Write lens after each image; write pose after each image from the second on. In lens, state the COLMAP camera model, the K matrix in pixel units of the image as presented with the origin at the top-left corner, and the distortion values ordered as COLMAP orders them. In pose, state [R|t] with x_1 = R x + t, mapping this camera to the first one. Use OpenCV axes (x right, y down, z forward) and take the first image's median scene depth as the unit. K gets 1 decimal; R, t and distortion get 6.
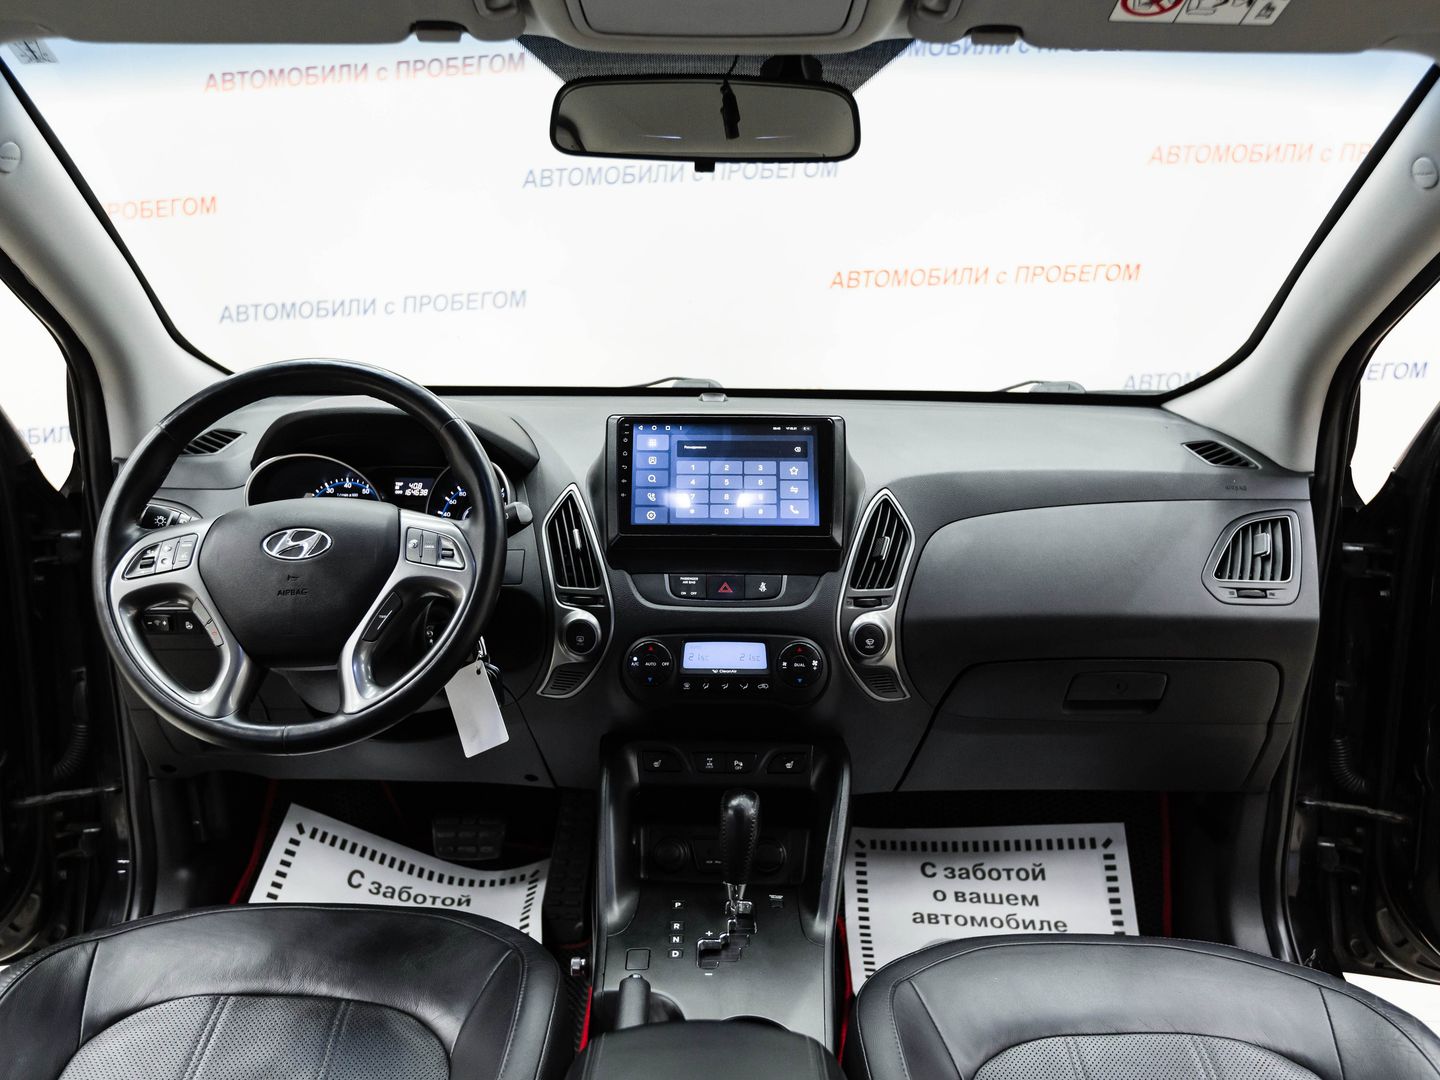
lens RADIAL K [[970.6, 0, 720.0], [0, 970.6, 540.2], [0, 0, 1]] dist [0.002247, 0.000311]
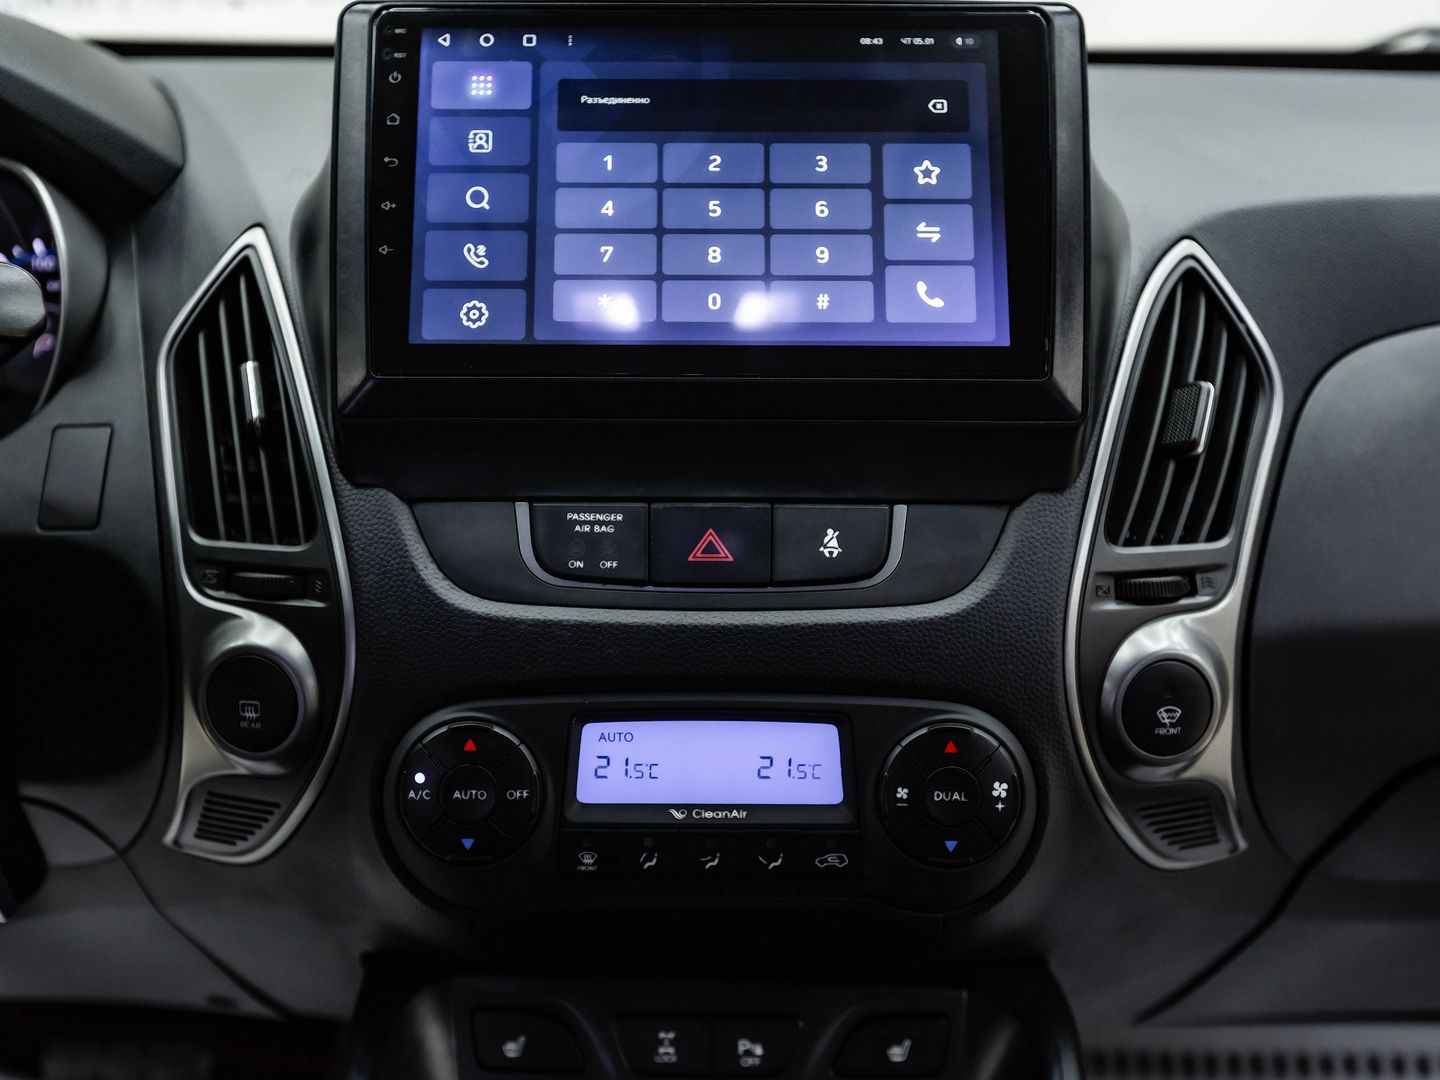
lens RADIAL K [[1420.9, 0, 706.7], [0, 1420.9, 531.9], [0, 0, 1]] dist [0.004382, 0.000000]
pose [[0.999997, -0.002305, 0.000652, 0.003827], [0.002235, 0.995698, 0.092626, 0.001974], [-0.000863, -0.092624, 0.995701, 0.532246]]
